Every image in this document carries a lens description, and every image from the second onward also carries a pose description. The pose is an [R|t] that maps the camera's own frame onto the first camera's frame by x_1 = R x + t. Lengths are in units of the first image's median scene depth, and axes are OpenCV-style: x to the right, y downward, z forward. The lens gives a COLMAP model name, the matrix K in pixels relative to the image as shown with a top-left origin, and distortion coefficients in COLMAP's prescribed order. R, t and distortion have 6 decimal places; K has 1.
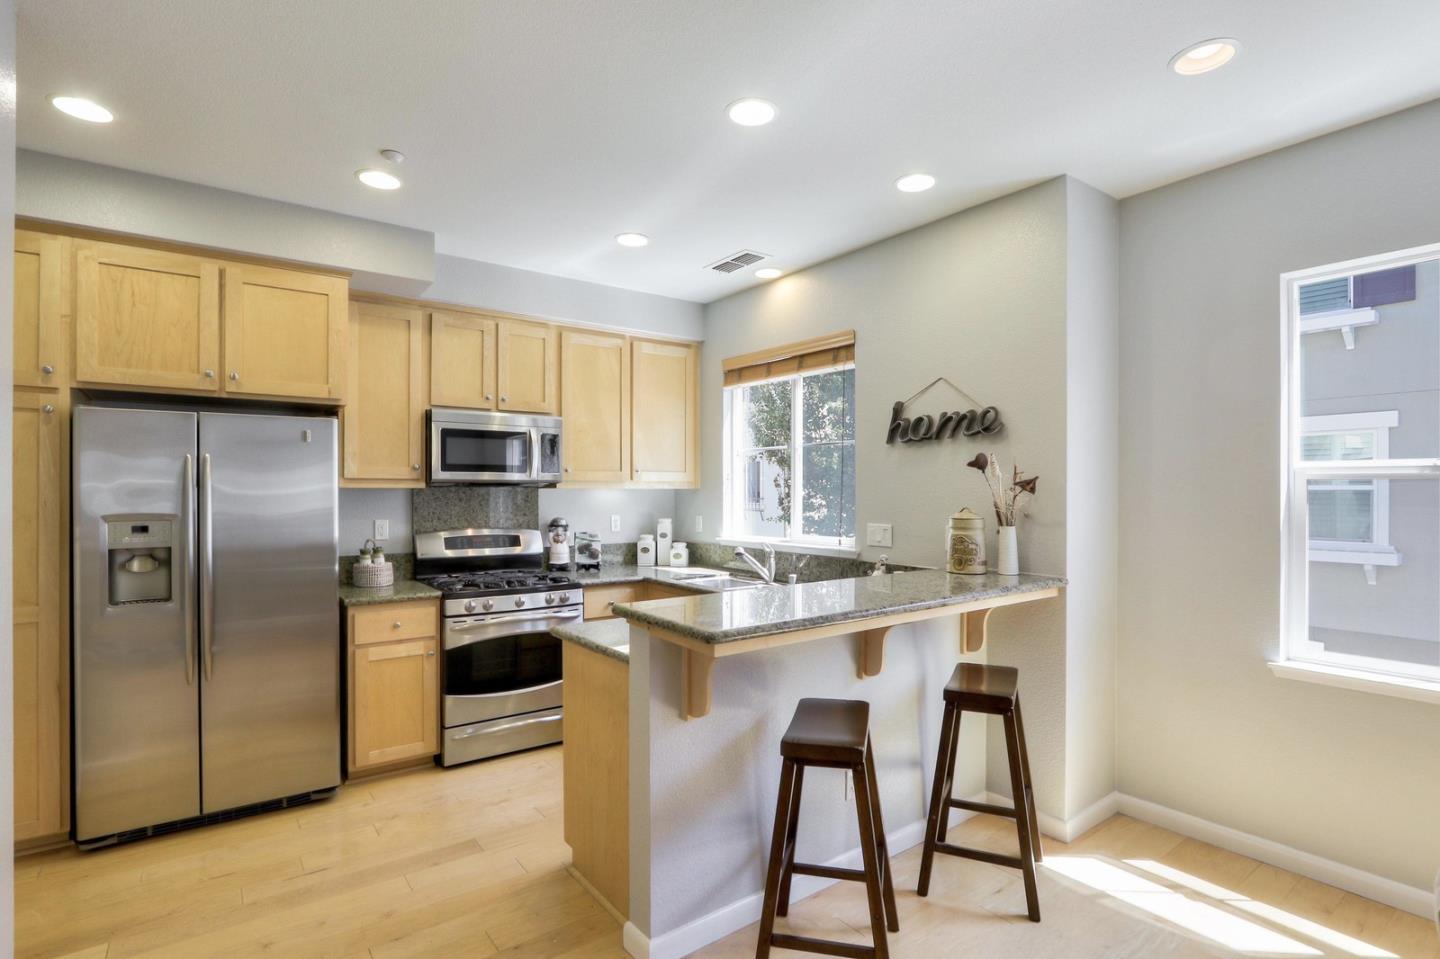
lens RADIAL K [[715.5, 0, 720.0], [0, 715.5, 492.0], [0, 0, 1]] dist [-0.013543, 0.000124]
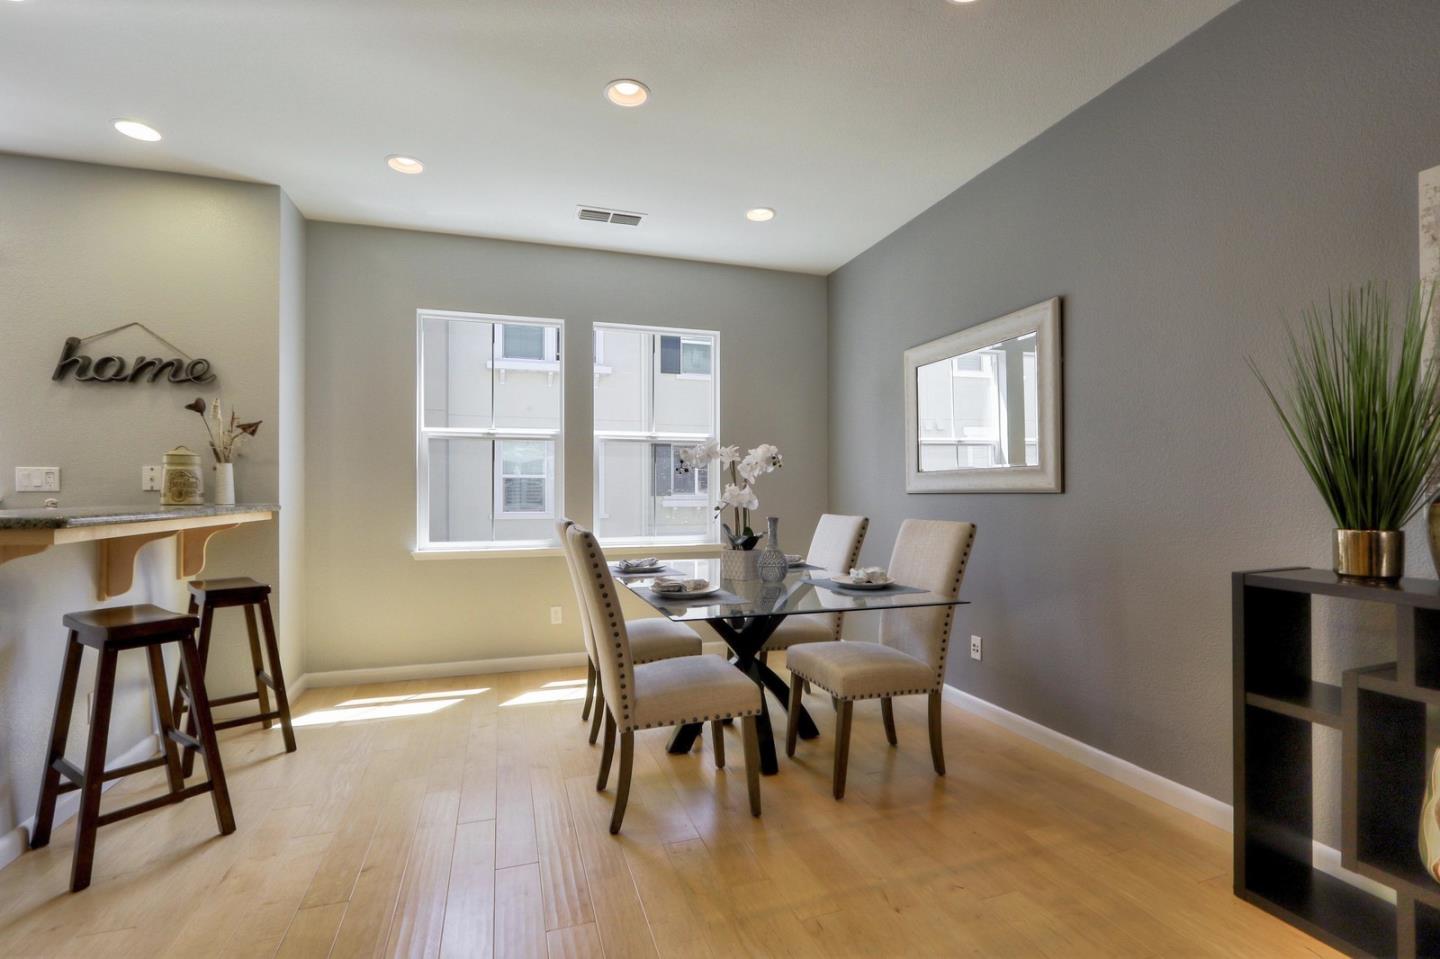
lens RADIAL K [[666.8, 0, 732.6], [0, 666.8, 489.1], [0, 0, 1]] dist [-0.014150, 0.002270]
pose [[0.304766, 0.004739, 0.952415, -0.312273], [0.005985, 0.999958, -0.006890, 0.085587], [-0.952408, 0.007800, 0.304725, -0.100861]]
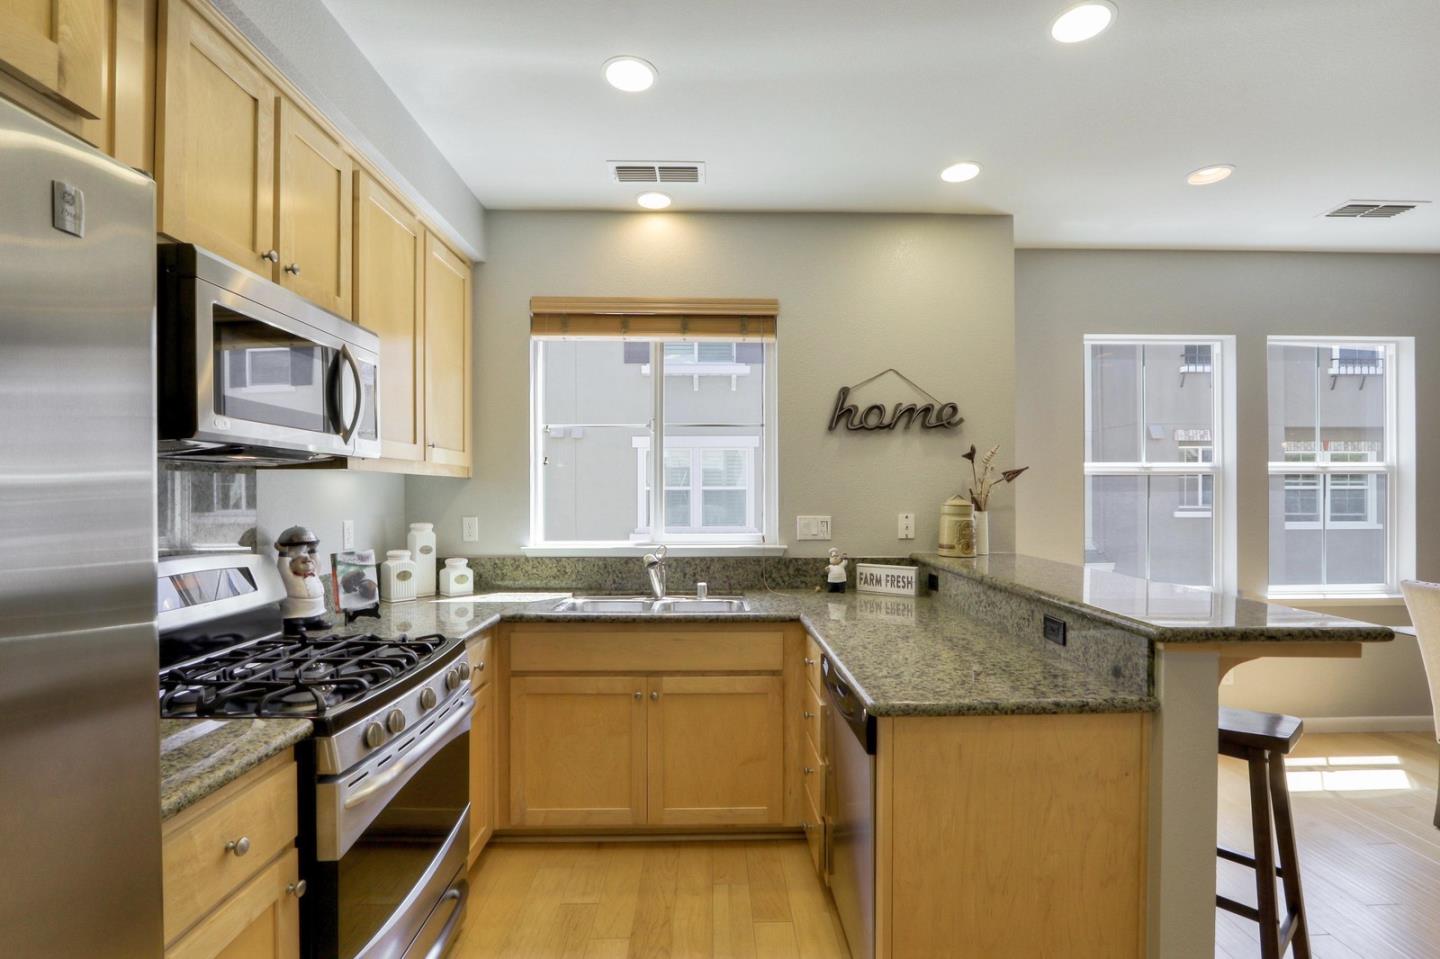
lens RADIAL K [[666.8, 0, 727.7], [0, 666.8, 493.2], [0, 0, 1]] dist [-0.014150, 0.002270]
pose [[0.571125, -0.000294, 0.820863, -0.564760], [0.002445, 0.999996, -0.001342, 0.016287], [-0.820859, 0.002774, 0.571124, 0.608731]]
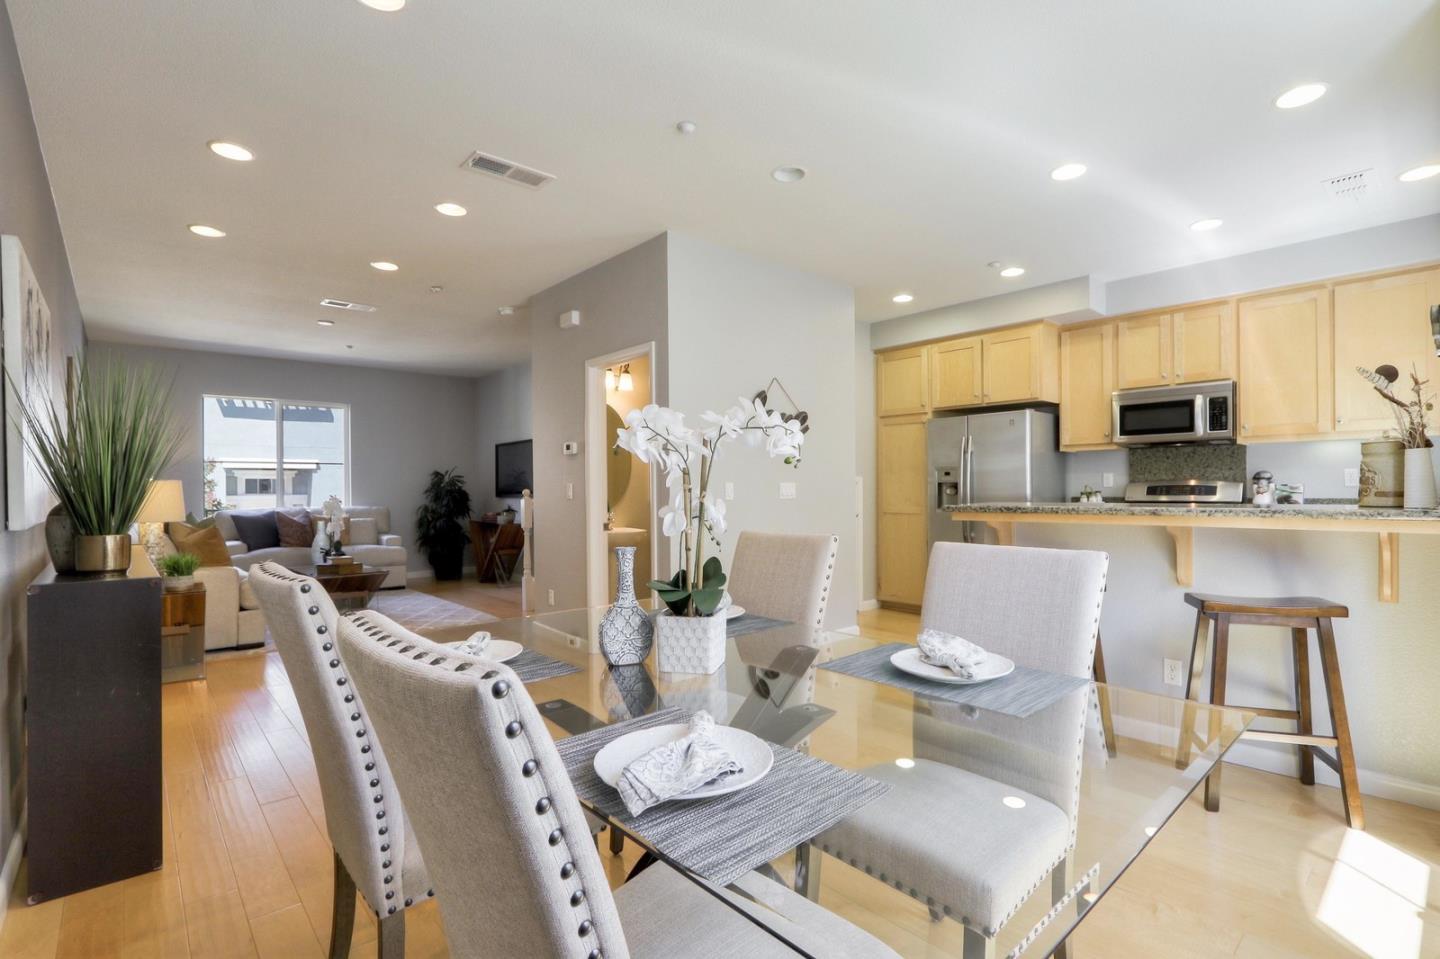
lens RADIAL K [[666.8, 0, 724.5], [0, 666.8, 490.7], [0, 0, 1]] dist [-0.014150, 0.002270]
pose [[0.090240, 0.004068, -0.995912, 0.899514], [0.004325, 0.999981, 0.004476, 0.073976], [0.995911, -0.004712, 0.090220, 0.120518]]
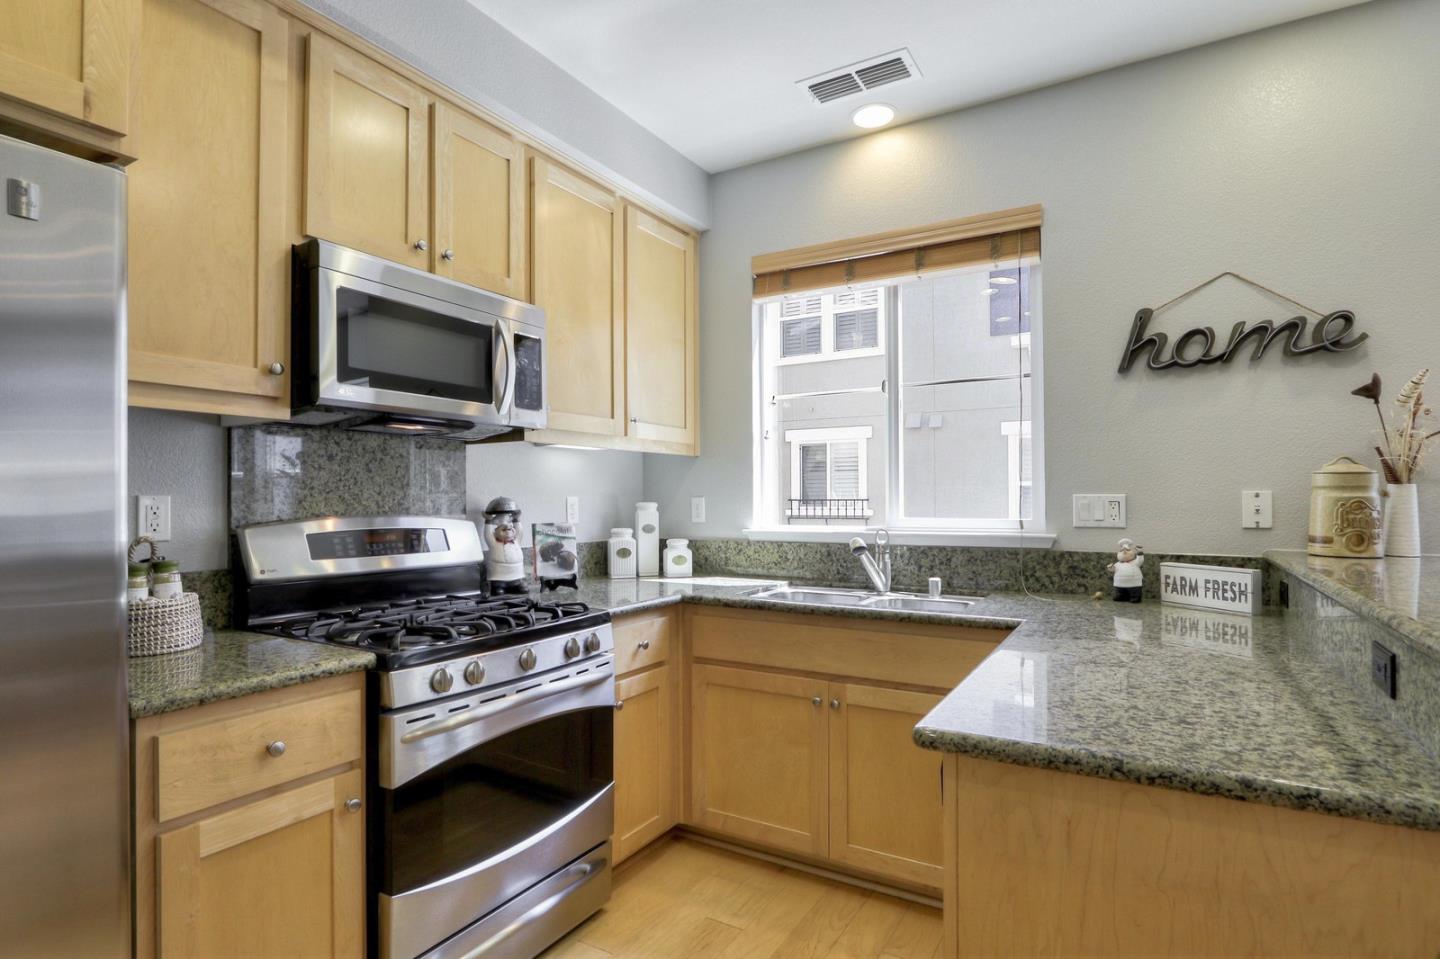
lens RADIAL K [[738.2, 0, 726.0], [0, 738.2, 491.5], [0, 0, 1]] dist [-0.014203, 0.001840]
pose [[0.919788, -0.000448, 0.392416, -0.373380], [0.005252, 0.999924, -0.011167, 0.049057], [-0.392381, 0.012333, 0.919720, 0.515874]]
